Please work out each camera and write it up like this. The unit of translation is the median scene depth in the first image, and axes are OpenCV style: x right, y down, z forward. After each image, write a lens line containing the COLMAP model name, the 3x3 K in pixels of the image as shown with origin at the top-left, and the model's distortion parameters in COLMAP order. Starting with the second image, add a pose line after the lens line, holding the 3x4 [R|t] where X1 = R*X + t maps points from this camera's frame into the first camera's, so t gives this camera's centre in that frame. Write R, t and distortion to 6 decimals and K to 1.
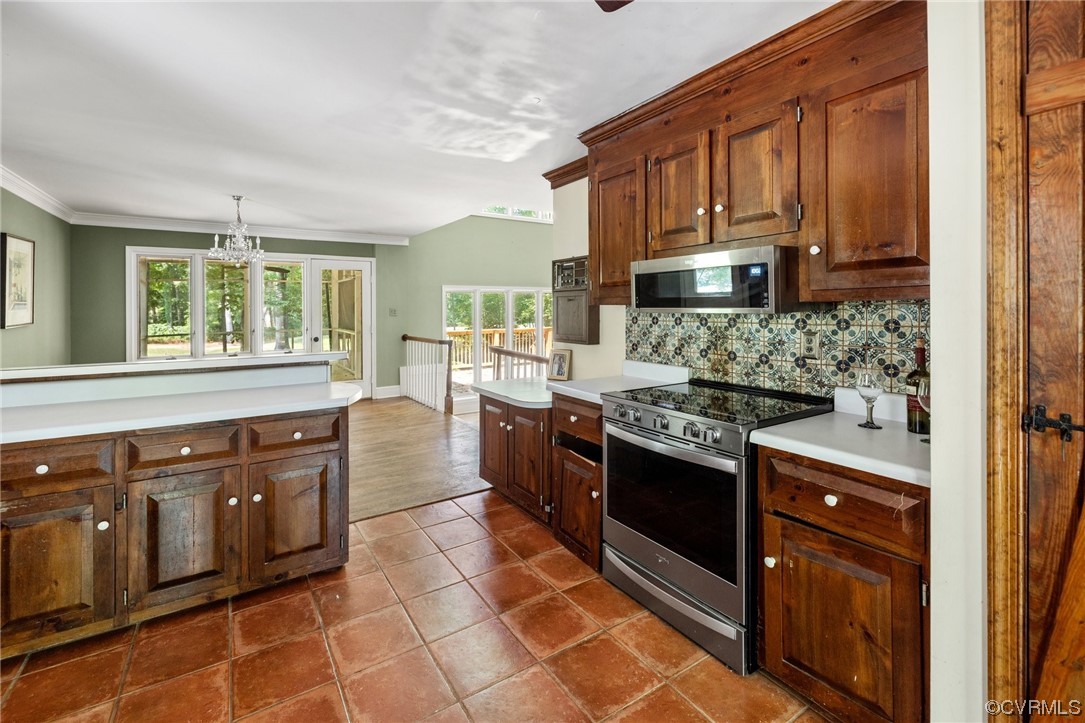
lens RADIAL K [[465.4, 0, 582.6], [0, 465.4, 309.2], [0, 0, 1]] dist [-0.001060, -0.000501]
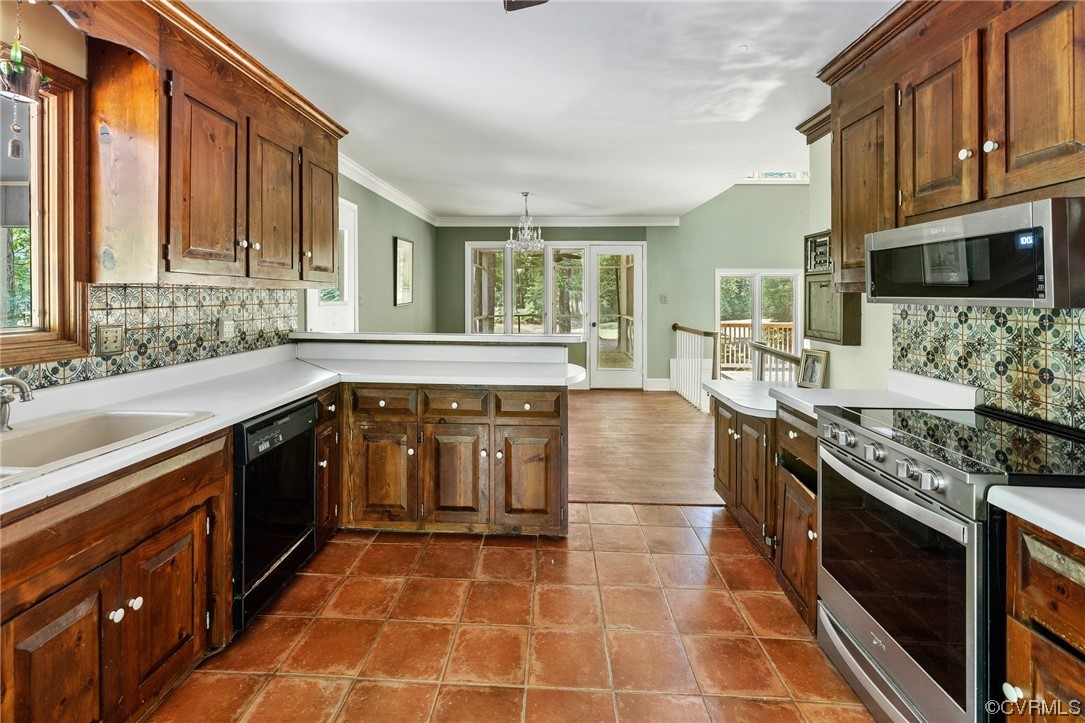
lens RADIAL K [[552.3, 0, 542.0], [0, 552.3, 301.1], [0, 0, 1]] dist [-0.000671, -0.000104]
pose [[0.772603, 0.019129, -0.634601, 0.256119], [-0.014162, 0.999817, 0.012896, -0.000031], [0.634731, -0.000976, 0.772733, -0.002486]]
